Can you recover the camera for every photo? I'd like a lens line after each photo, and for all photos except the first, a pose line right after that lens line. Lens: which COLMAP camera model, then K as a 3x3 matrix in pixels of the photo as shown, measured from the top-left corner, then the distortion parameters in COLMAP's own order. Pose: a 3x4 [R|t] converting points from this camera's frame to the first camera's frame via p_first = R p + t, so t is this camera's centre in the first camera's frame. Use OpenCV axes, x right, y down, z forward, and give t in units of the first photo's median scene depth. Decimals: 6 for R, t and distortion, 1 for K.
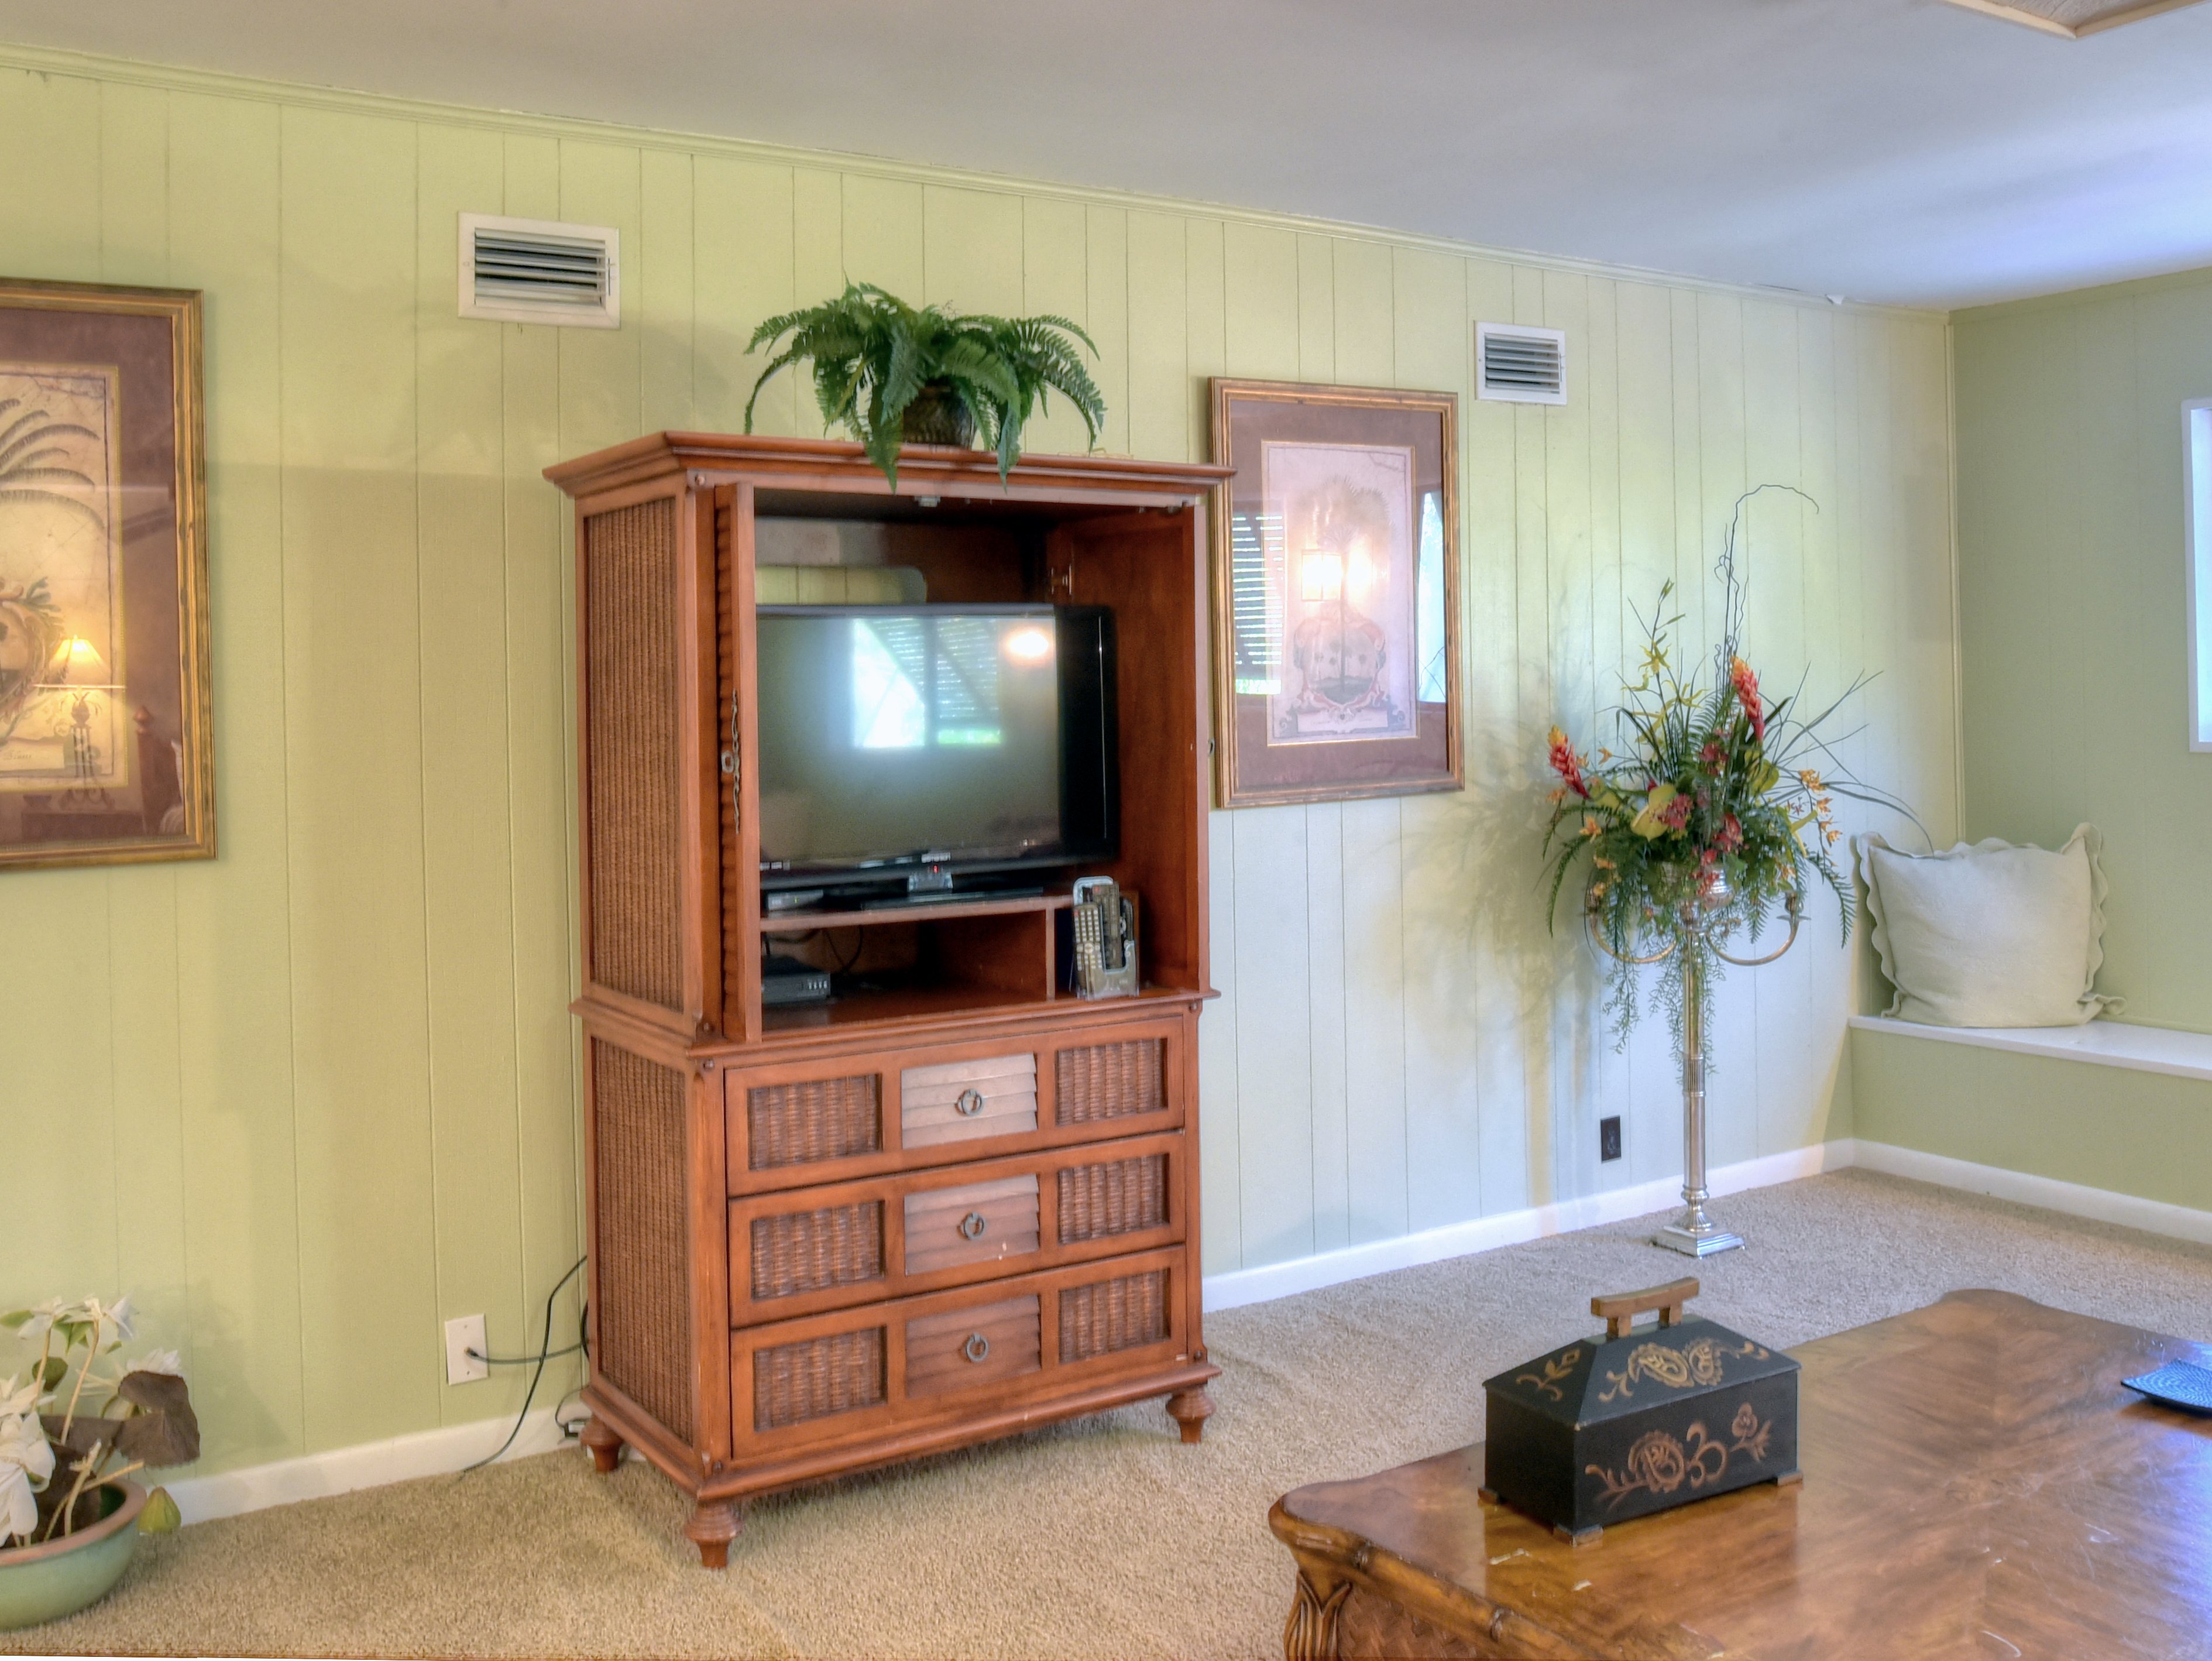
lens RADIAL K [[1964.9, 0, 1109.1], [0, 1964.9, 703.3], [0, 0, 1]] dist [-0.071390, 0.030417]
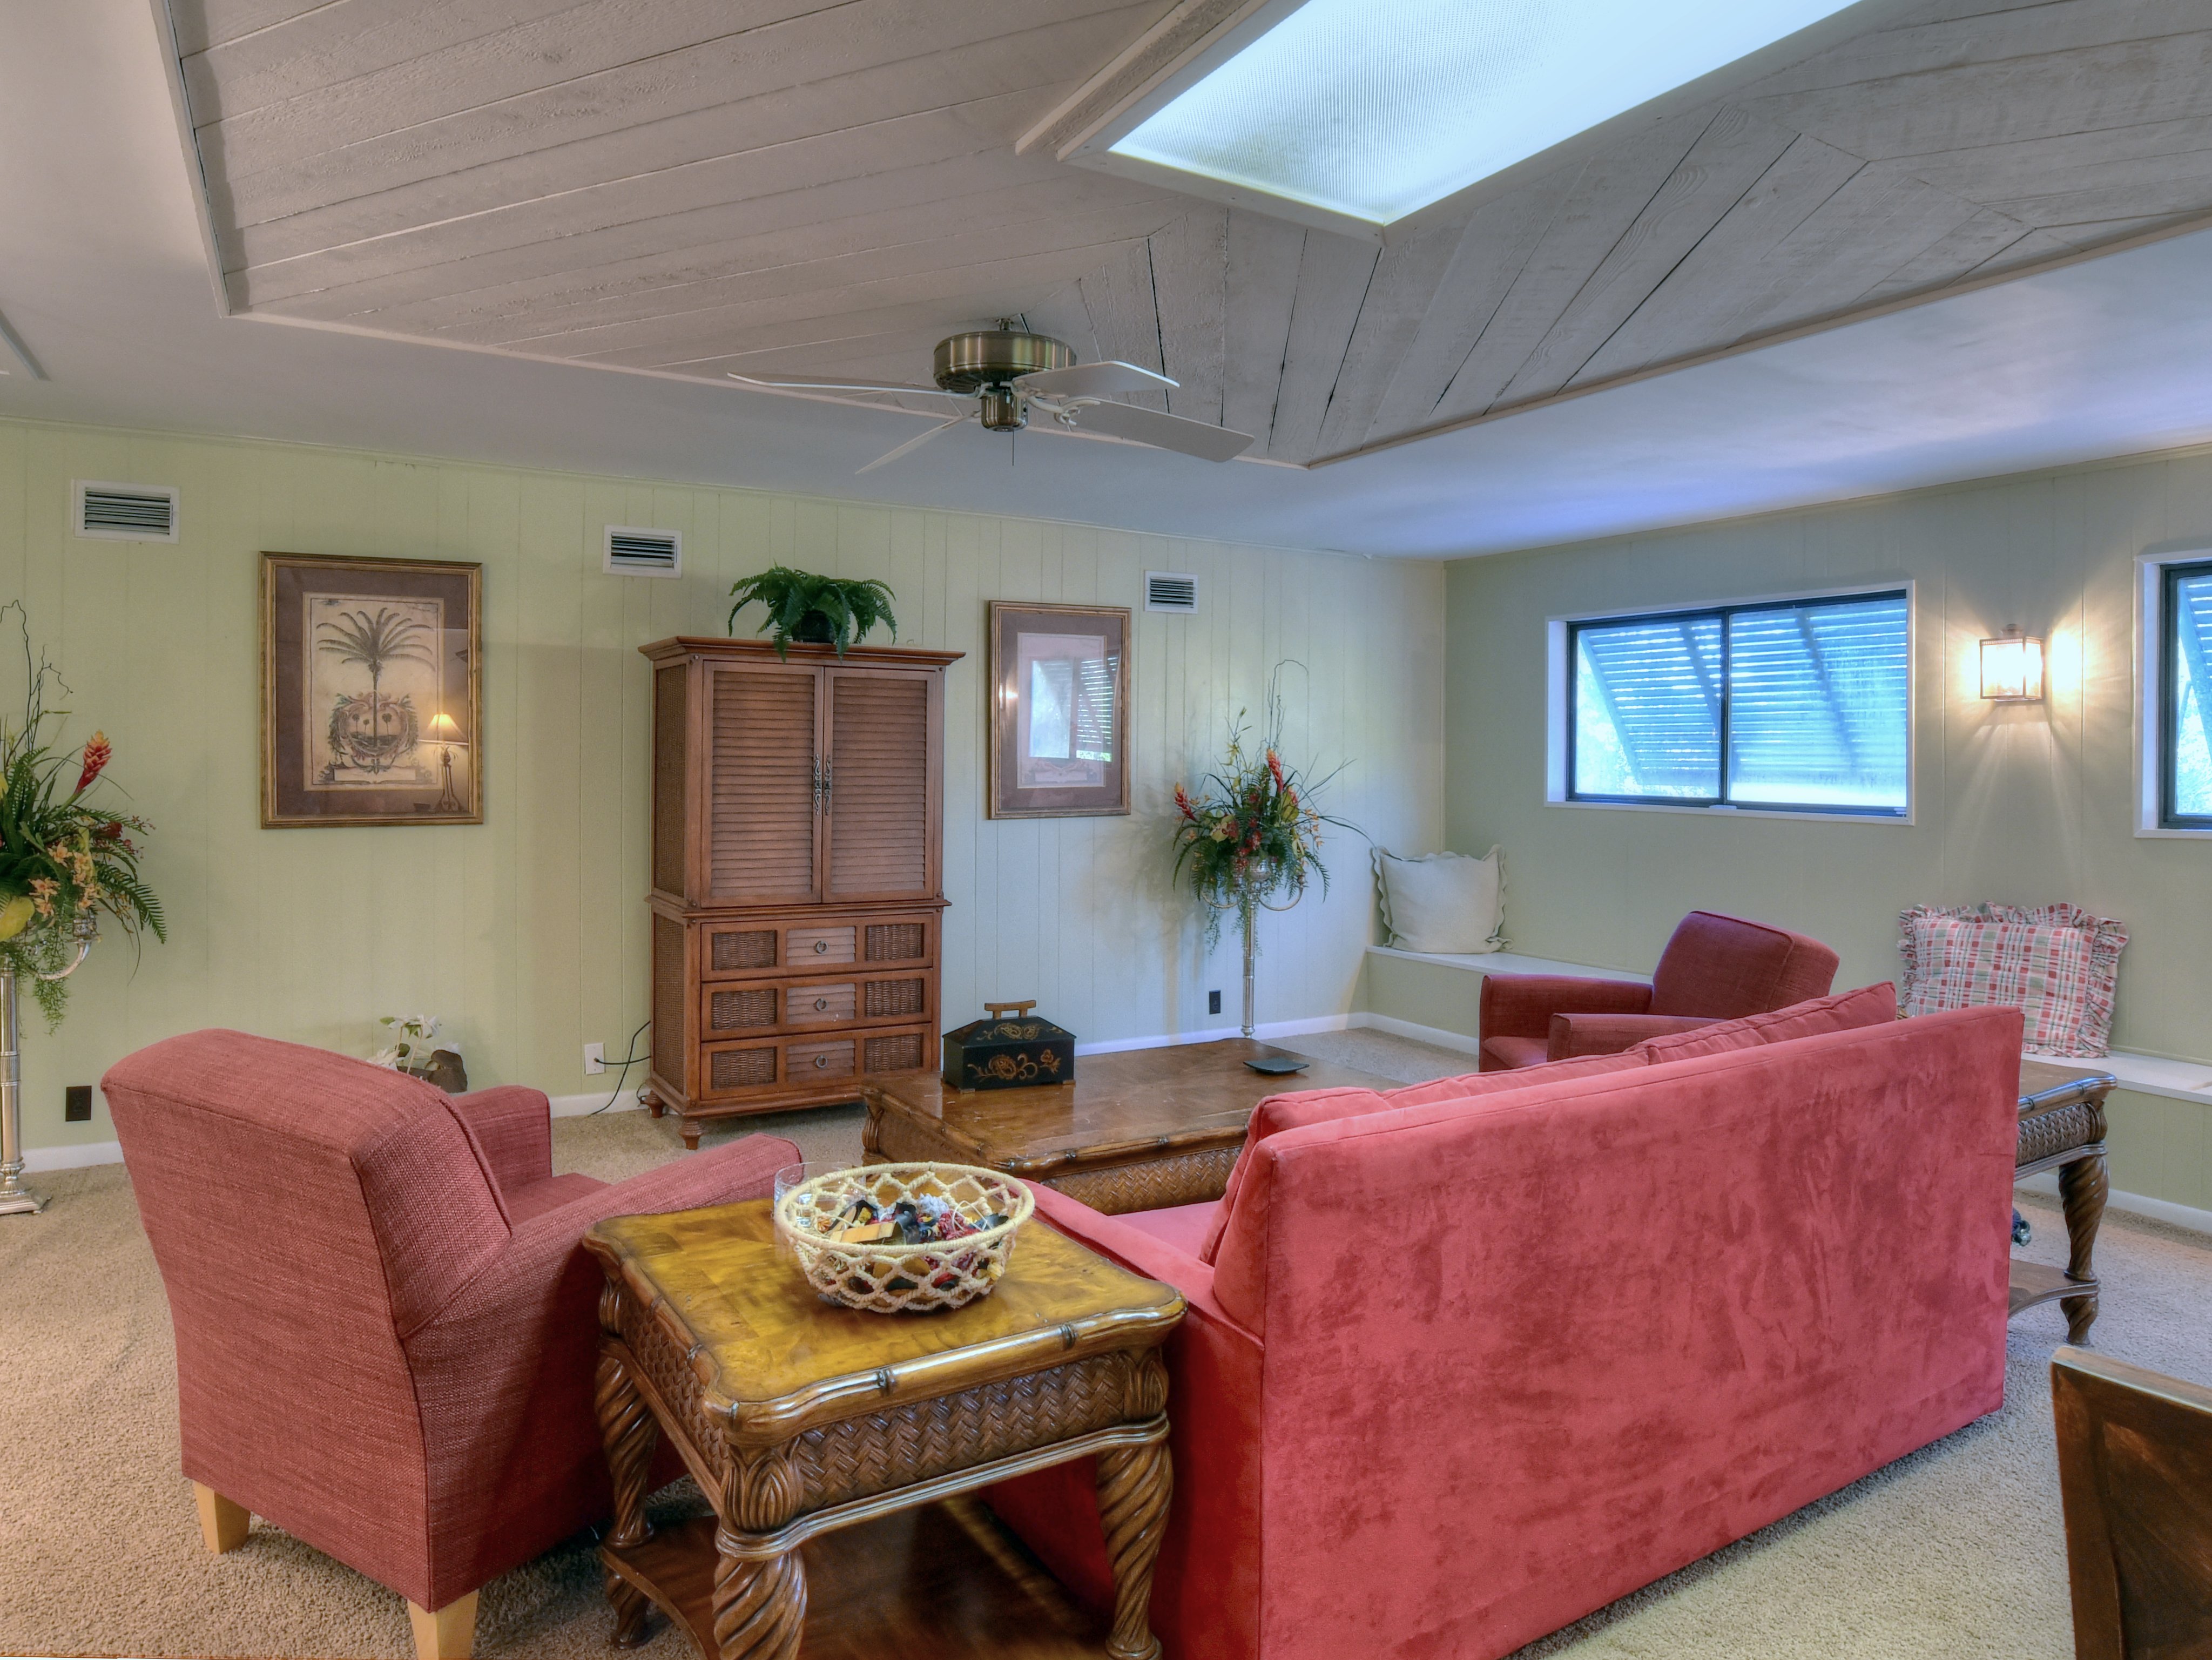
lens RADIAL K [[1363.0, 0, 1108.8], [0, 1363.0, 781.0], [0, 0, 1]] dist [-0.086265, 0.031194]
pose [[0.998839, 0.027459, -0.039585, 0.281447], [-0.027075, 0.999581, 0.010222, -0.002184], [0.039849, -0.009138, 0.999164, -0.447640]]
